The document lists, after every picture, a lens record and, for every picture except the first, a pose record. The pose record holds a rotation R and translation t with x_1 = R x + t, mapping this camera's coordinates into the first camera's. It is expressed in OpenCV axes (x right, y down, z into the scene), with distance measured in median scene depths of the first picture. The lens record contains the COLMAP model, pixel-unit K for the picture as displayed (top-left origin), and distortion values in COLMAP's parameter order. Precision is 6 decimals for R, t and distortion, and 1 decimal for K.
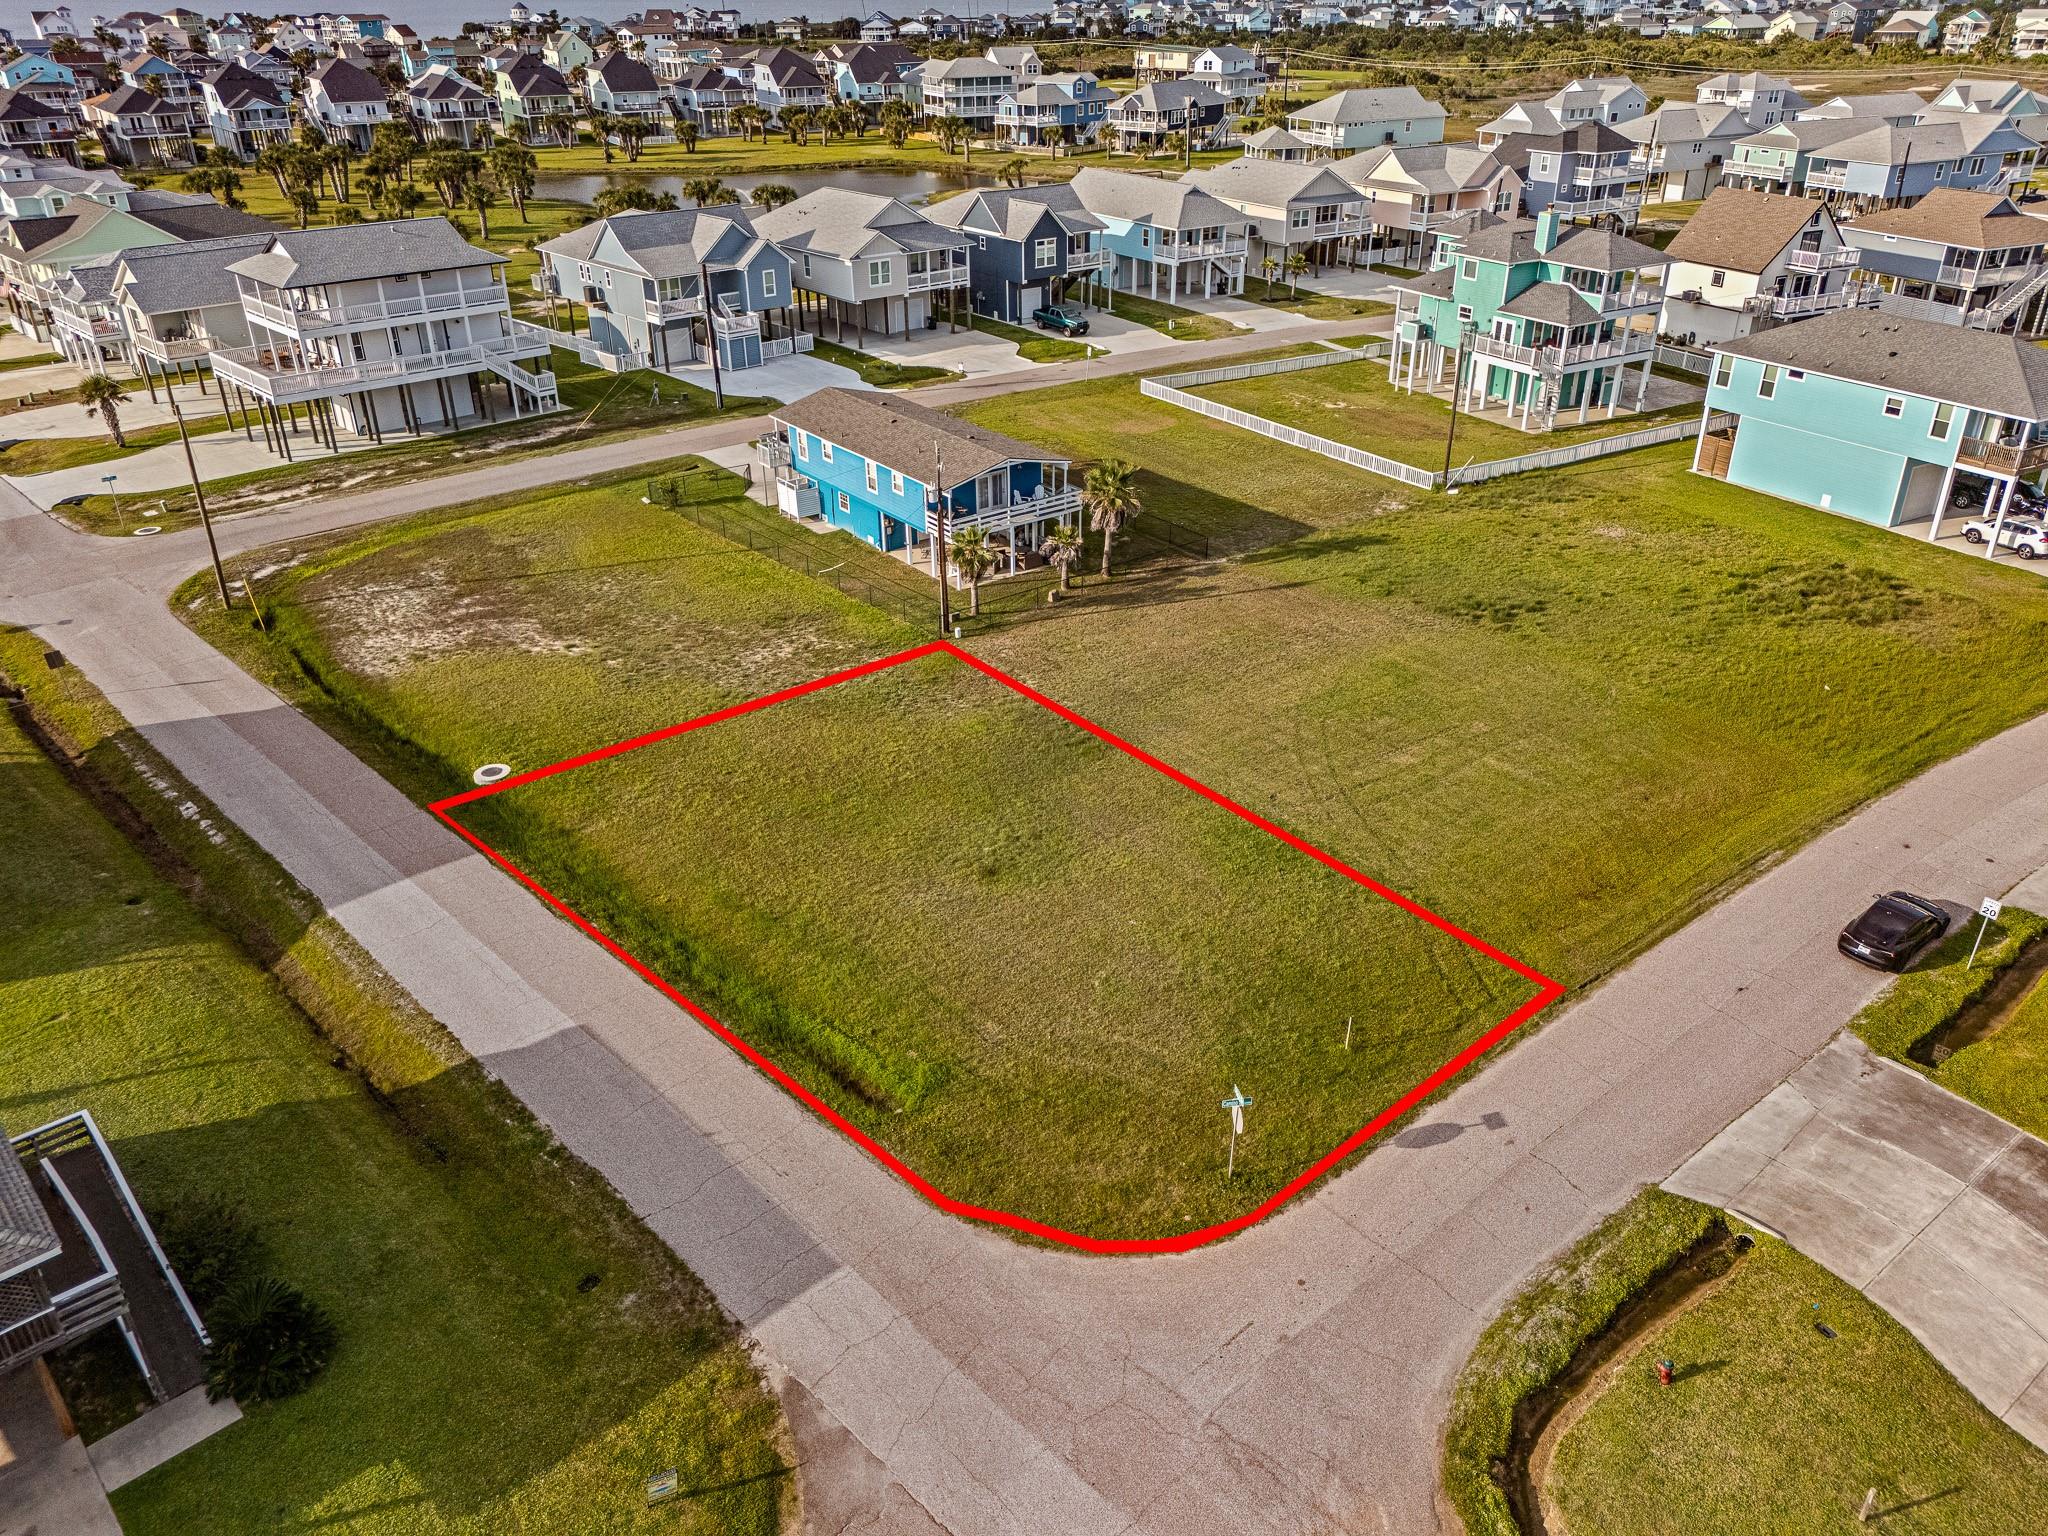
lens RADIAL K [[1511.3, 0, 1030.8], [0, 1511.3, 769.9], [0, 0, 1]] dist [0.044596, -0.027131]
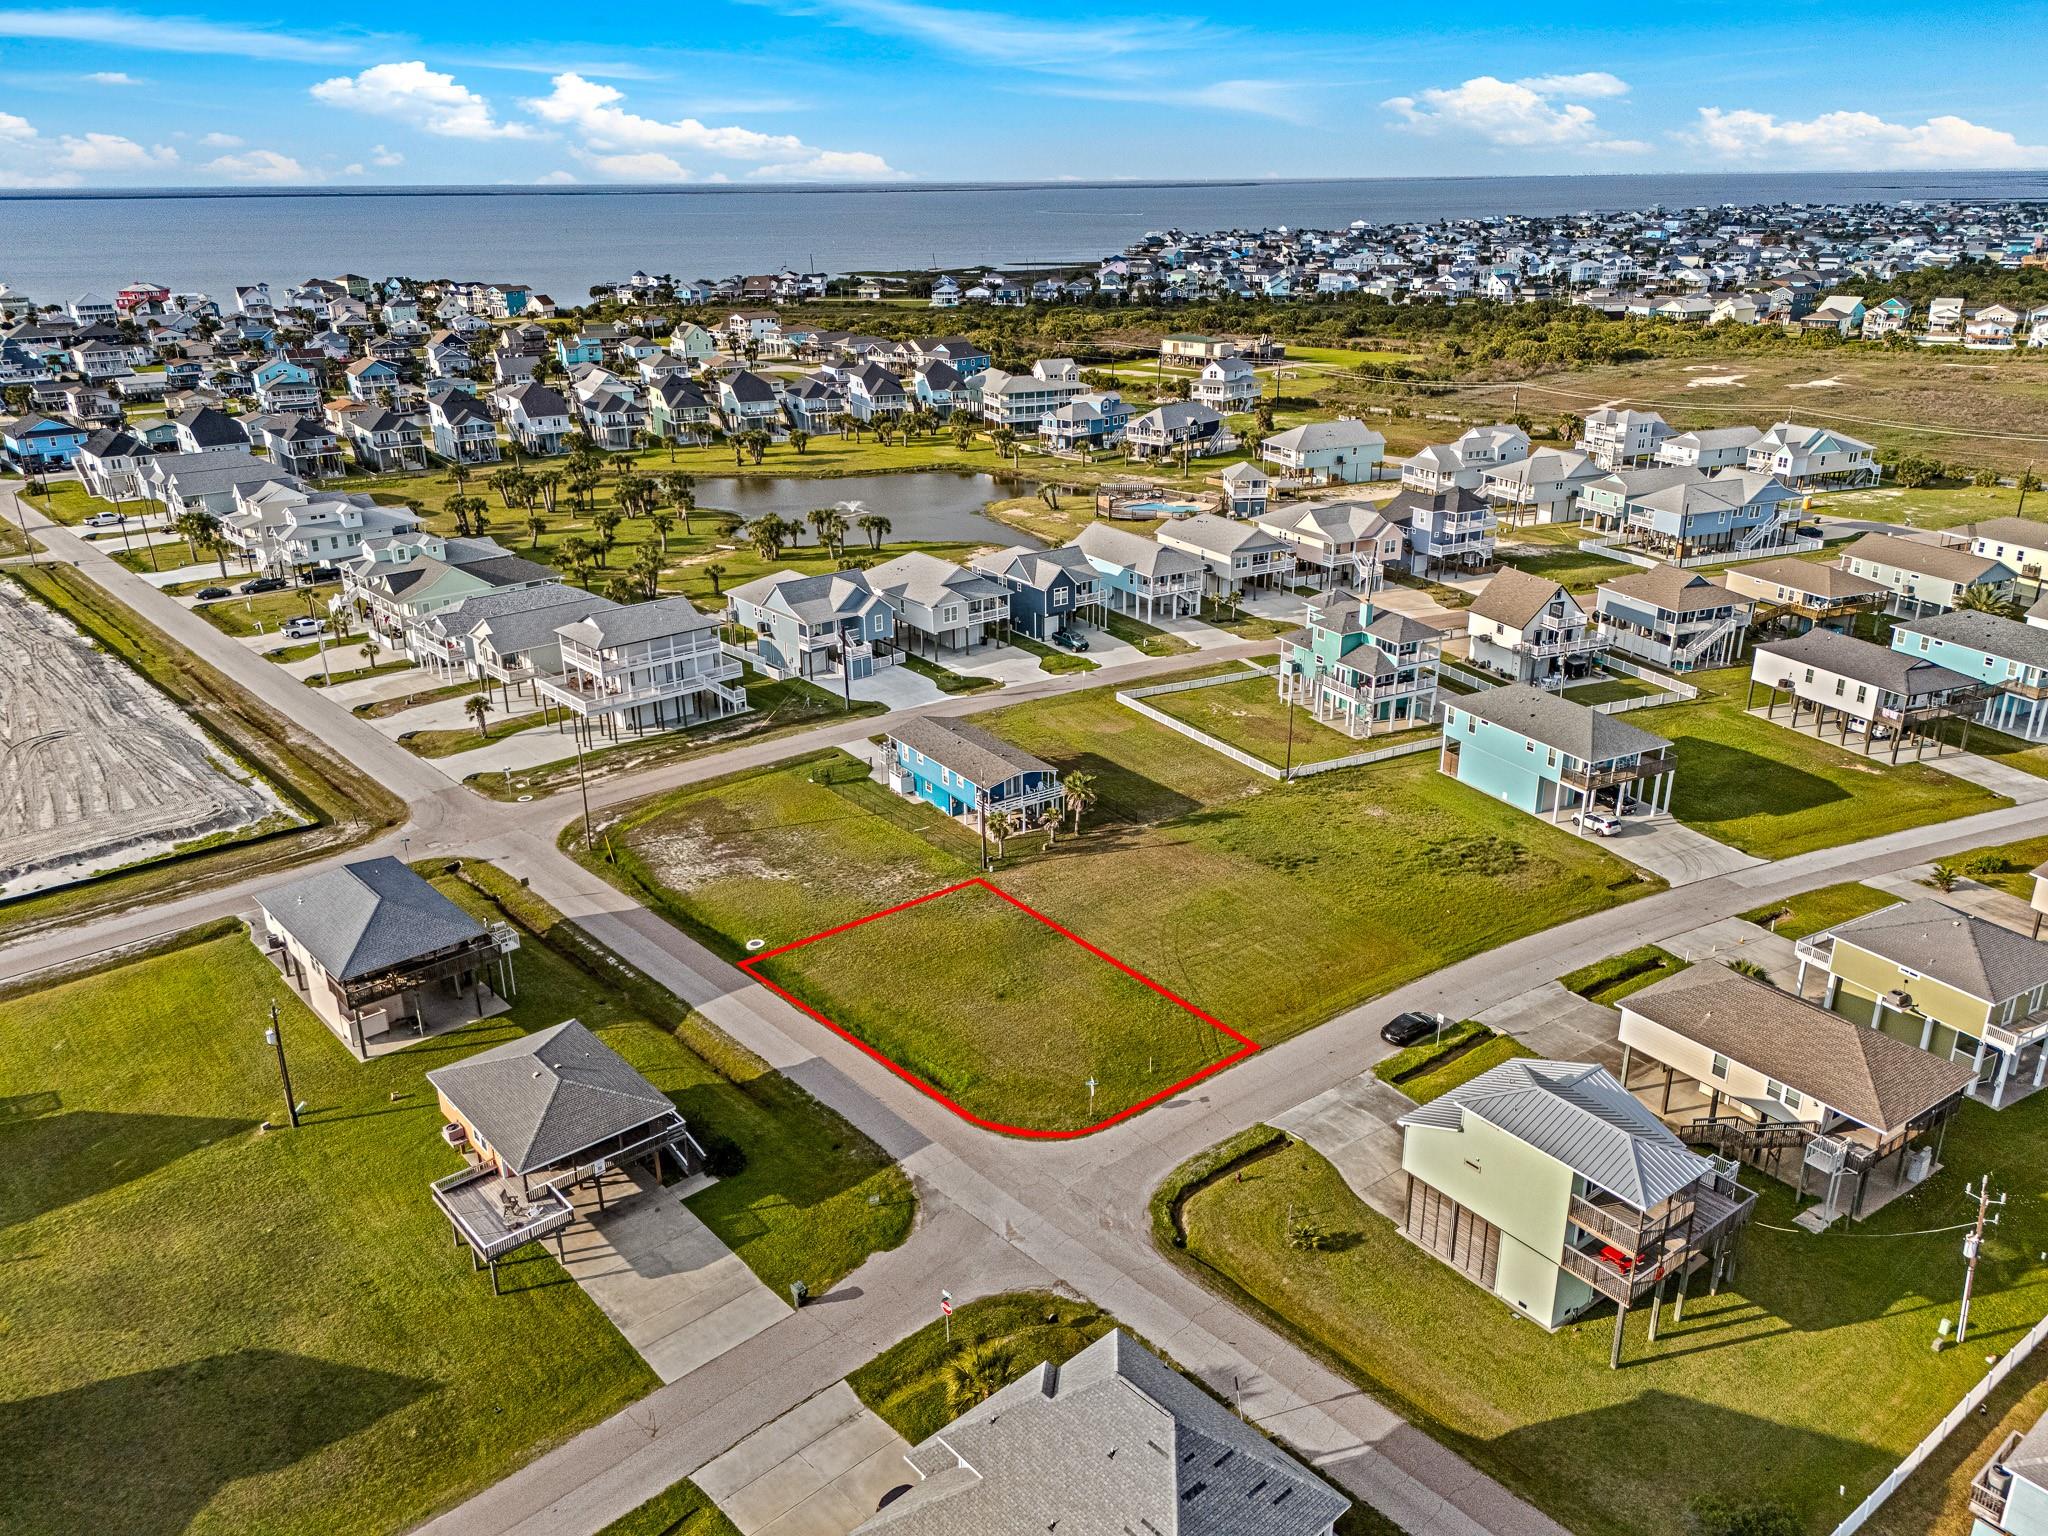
lens RADIAL K [[1499.1, 0, 1031.3], [0, 1499.1, 768.4], [0, 0, 1]] dist [0.112349, -0.144456]
pose [[0.999341, 0.013442, -0.033724, 0.040732], [-0.017178, 0.993438, -0.113072, -0.005450], [0.031982, 0.113577, 0.993014, -0.558257]]
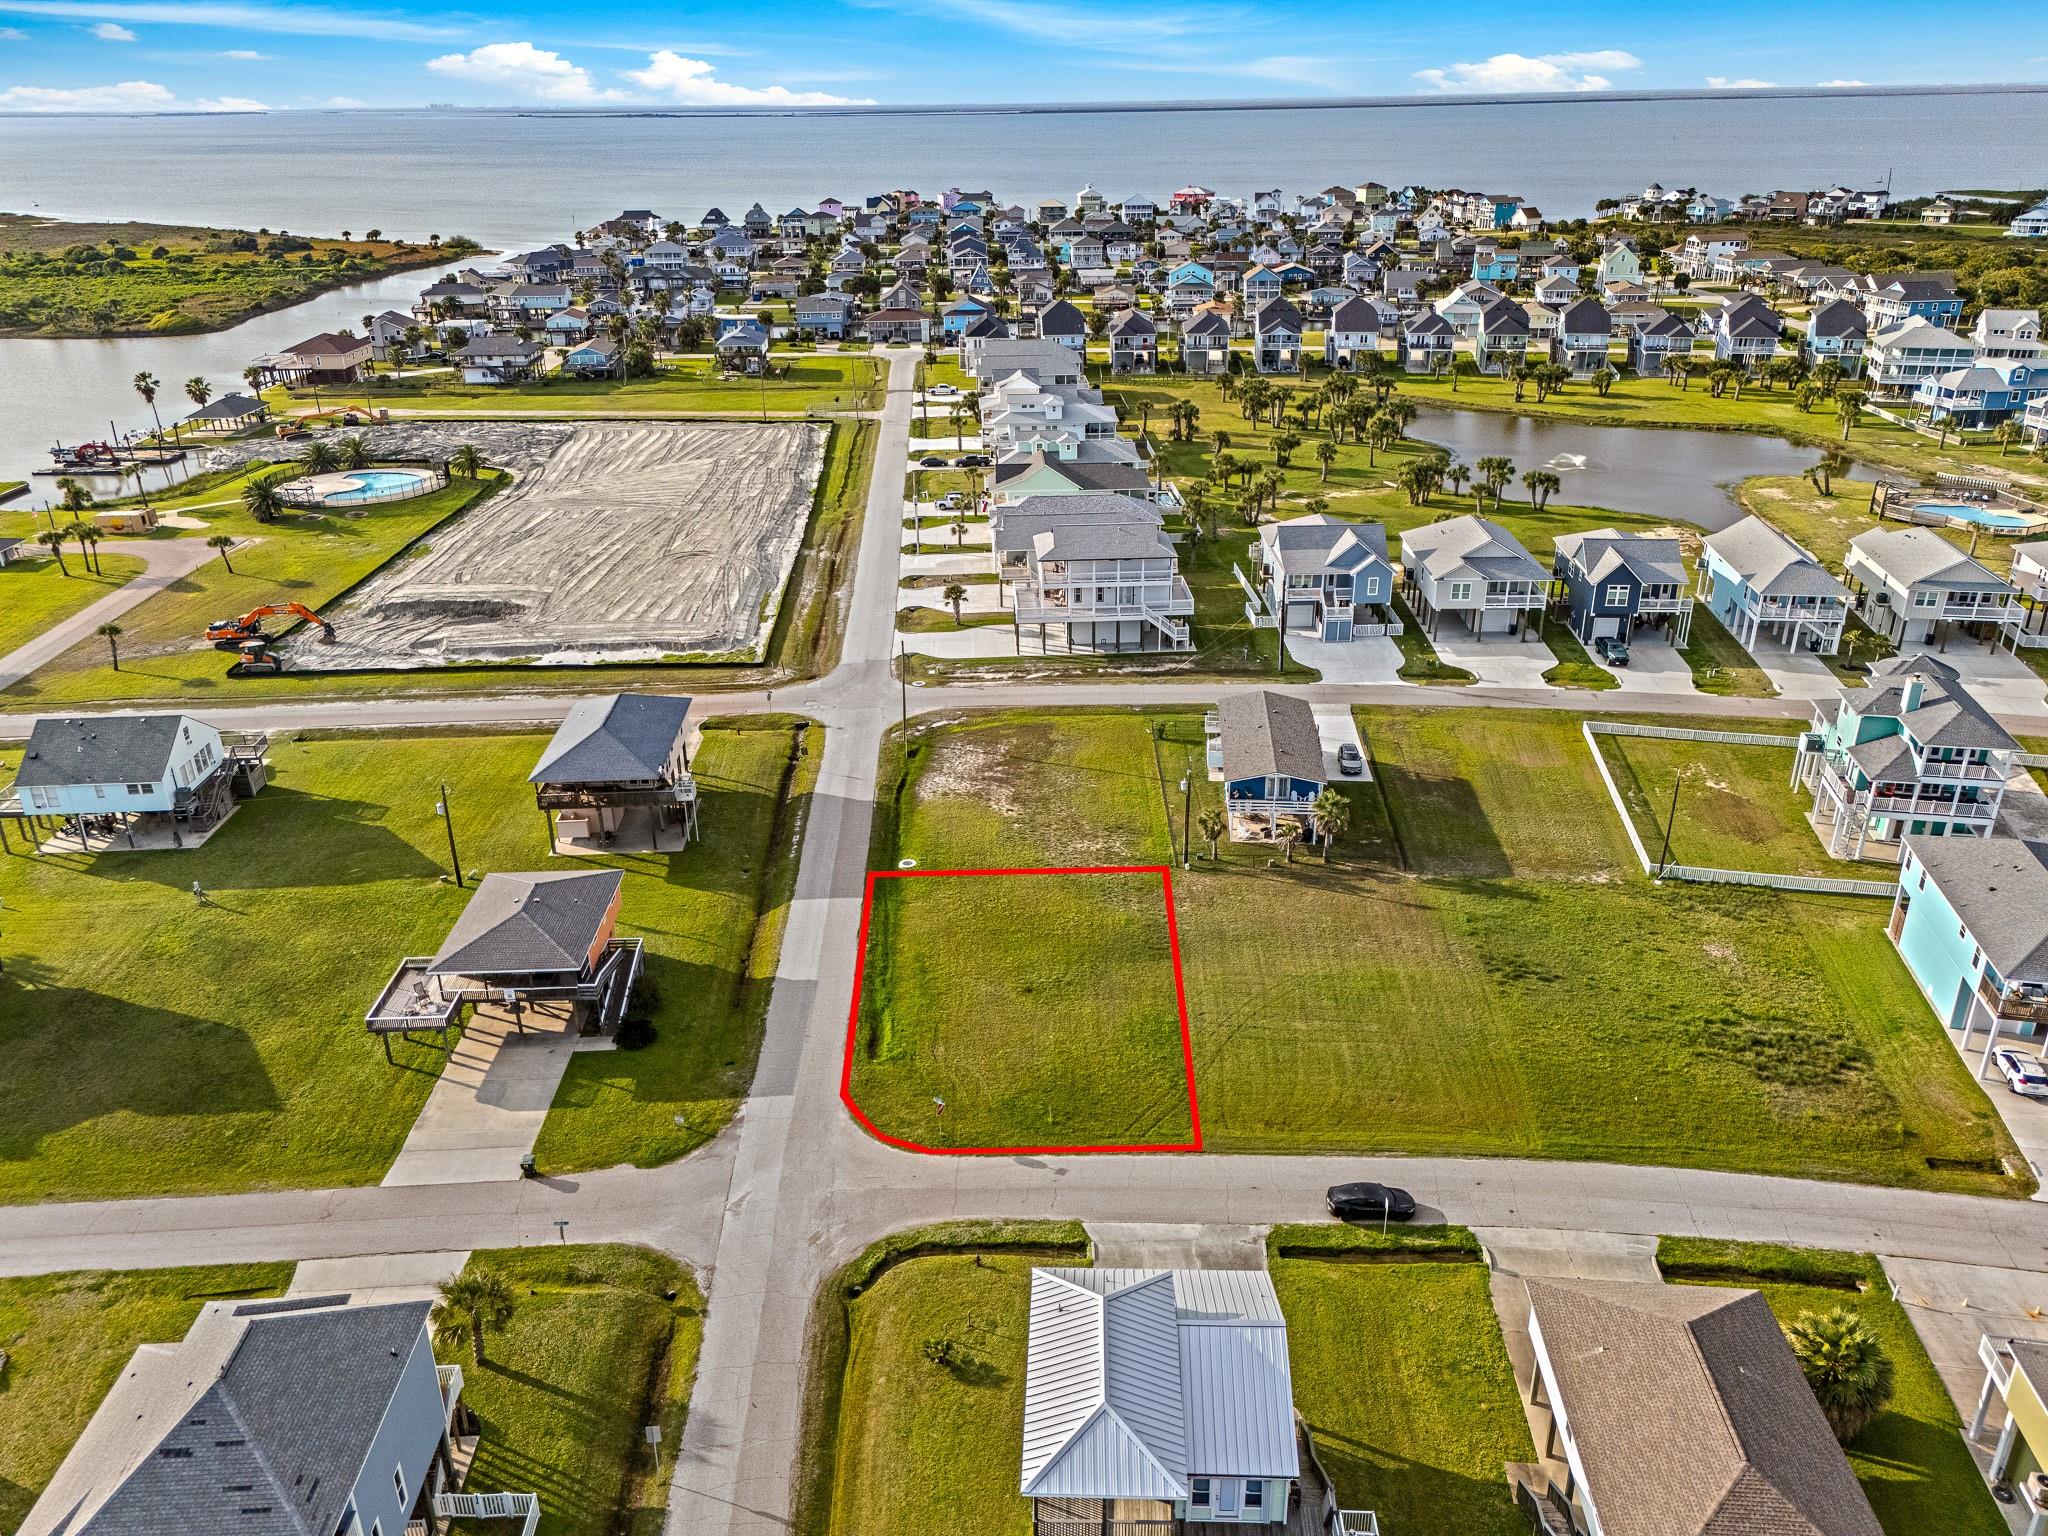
lens RADIAL K [[1499.1, 0, 1031.3], [0, 1499.1, 768.4], [0, 0, 1]] dist [0.112349, -0.144456]
pose [[0.753562, 0.265890, -0.601204, 0.533890], [-0.302221, 0.952297, 0.042356, -0.144197], [0.583787, 0.149778, 0.797972, -0.295751]]
